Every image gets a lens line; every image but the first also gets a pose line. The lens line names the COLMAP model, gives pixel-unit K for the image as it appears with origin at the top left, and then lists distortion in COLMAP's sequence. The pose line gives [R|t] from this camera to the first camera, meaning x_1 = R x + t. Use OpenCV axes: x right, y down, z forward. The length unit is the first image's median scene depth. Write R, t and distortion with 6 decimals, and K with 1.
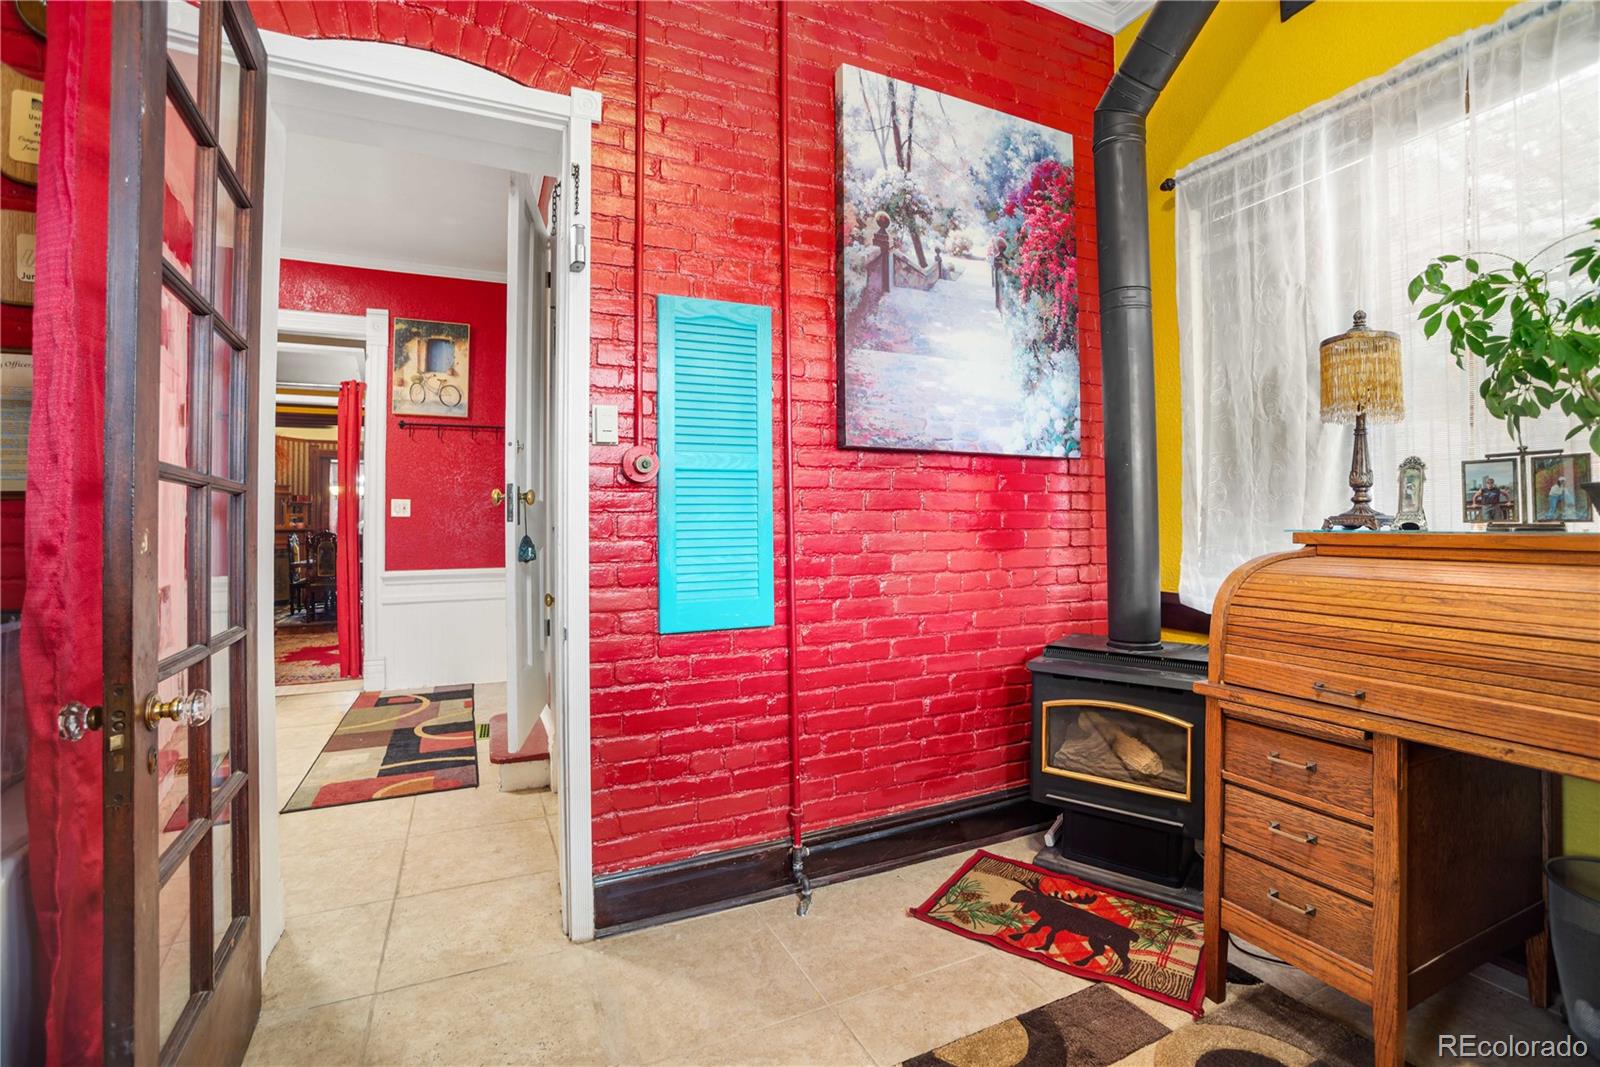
lens RADIAL K [[686.3, 0, 796.8], [0, 686.3, 524.7], [0, 0, 1]] dist [-0.052717, 0.009138]
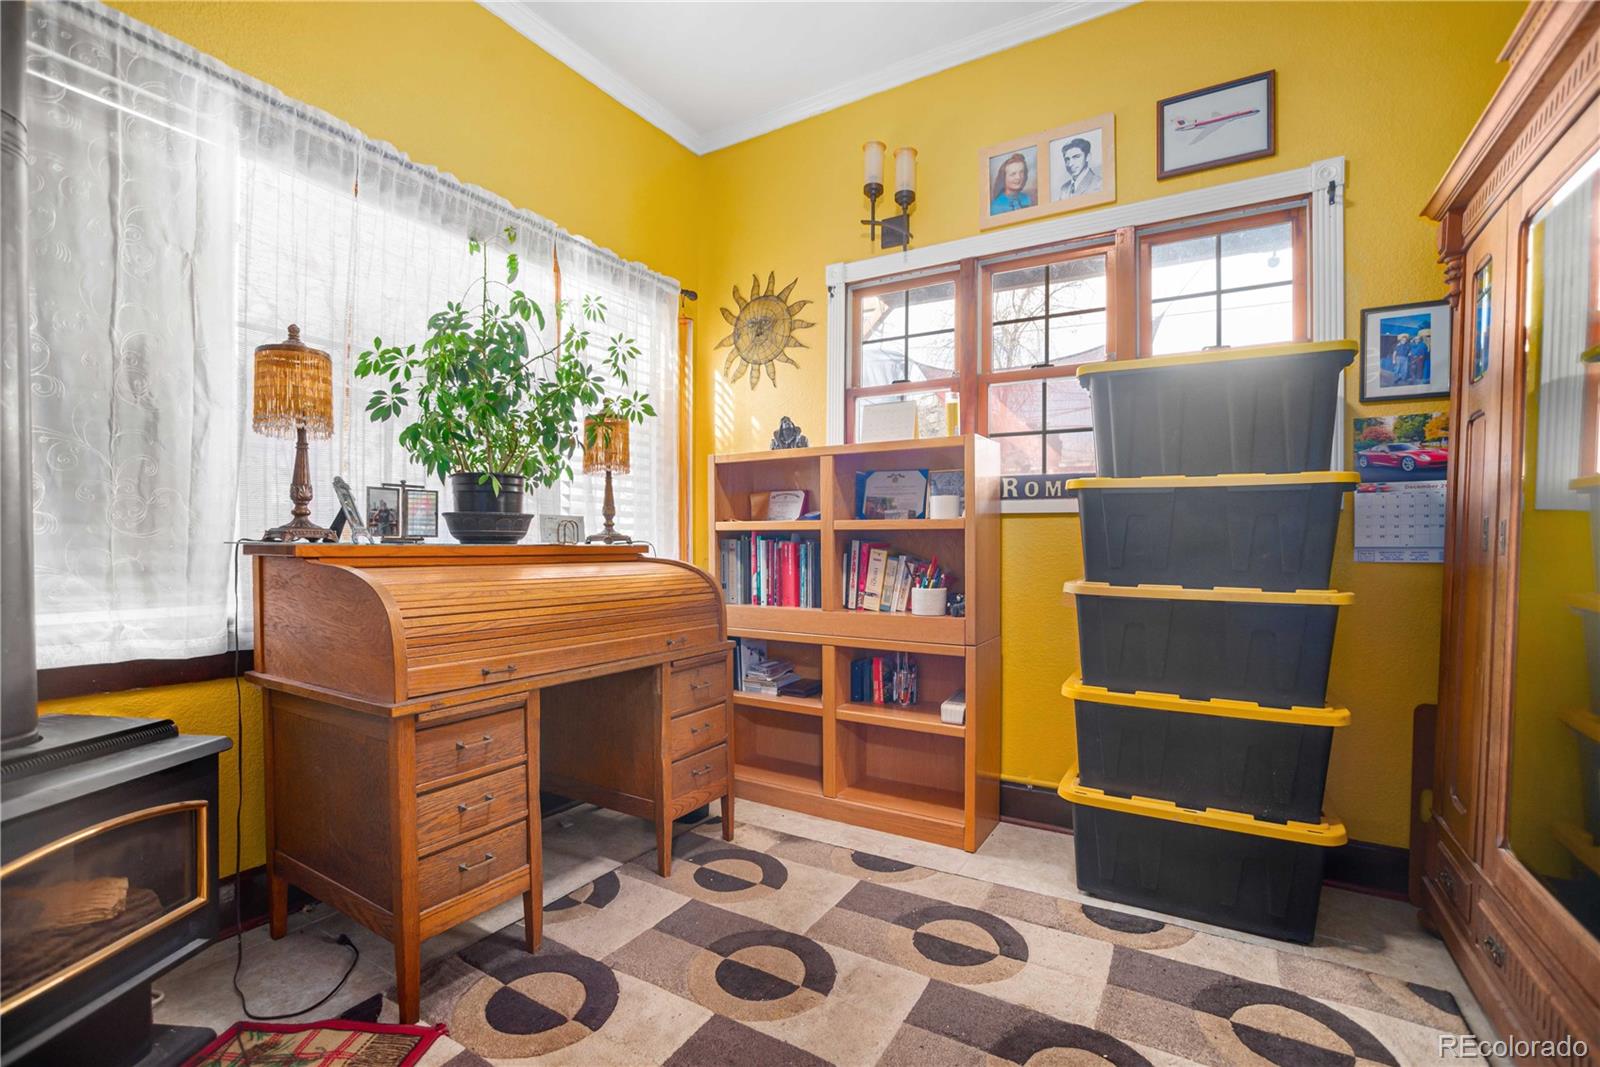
lens RADIAL K [[686.3, 0, 805.7], [0, 686.3, 547.3], [0, 0, 1]] dist [-0.052717, 0.009138]
pose [[-0.569588, -0.012751, 0.821832, -0.728618], [-0.013543, 0.999890, 0.006128, -0.002043], [-0.821819, -0.007639, -0.569697, 1.580510]]
